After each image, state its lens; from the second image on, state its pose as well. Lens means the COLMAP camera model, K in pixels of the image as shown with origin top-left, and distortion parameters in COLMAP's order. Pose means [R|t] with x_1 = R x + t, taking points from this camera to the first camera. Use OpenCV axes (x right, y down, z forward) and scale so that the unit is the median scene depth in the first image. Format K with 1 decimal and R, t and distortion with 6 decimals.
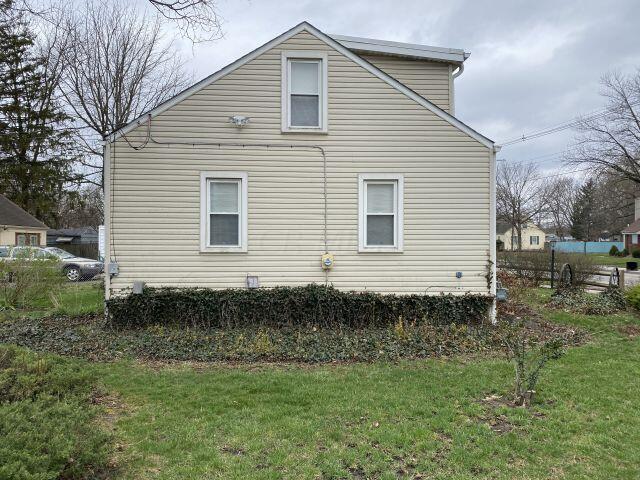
lens RADIAL K [[482.8, 0, 312.8], [0, 482.8, 240.7], [0, 0, 1]] dist [0.050619, -0.076895]
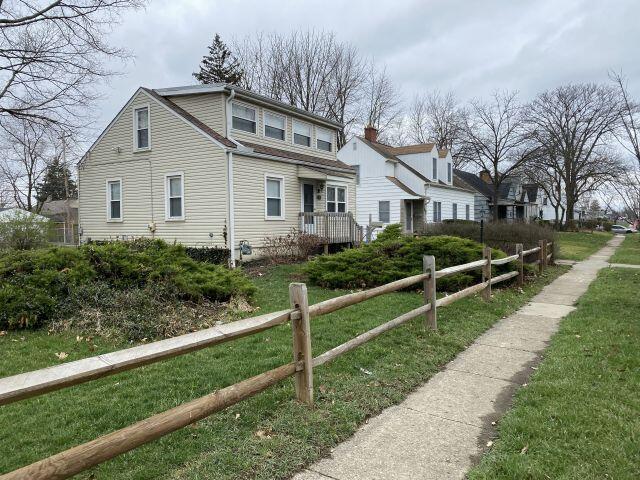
lens RADIAL K [[482.8, 0, 312.8], [0, 482.8, 240.7], [0, 0, 1]] dist [0.050619, -0.076895]
pose [[0.791228, 0.012220, -0.611400, 1.502499], [0.025181, 0.998301, 0.052540, 0.016326], [0.611003, -0.056966, 0.789576, -0.009707]]
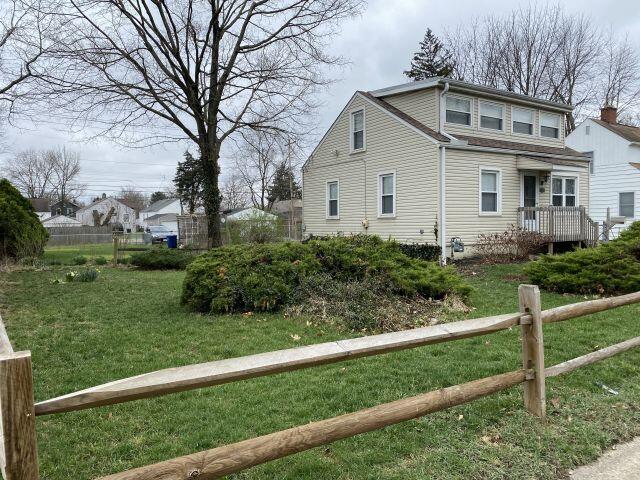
lens RADIAL K [[482.8, 0, 312.8], [0, 482.8, 240.7], [0, 0, 1]] dist [0.050619, -0.076895]
pose [[0.471874, 0.025416, -0.881300, 1.496117], [0.034139, 0.998308, 0.047070, 0.015804], [0.881005, -0.052298, 0.470208, -0.020064]]
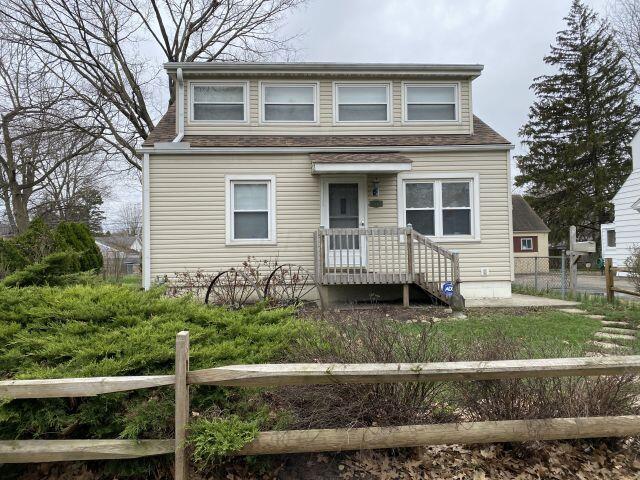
lens RADIAL K [[482.8, 0, 312.8], [0, 482.8, 240.7], [0, 0, 1]] dist [0.050619, -0.076895]
pose [[-0.029891, -0.025654, -0.999224, 1.459244], [0.041649, 0.998770, -0.026888, 0.058180], [0.998685, -0.042421, -0.028786, 1.499954]]
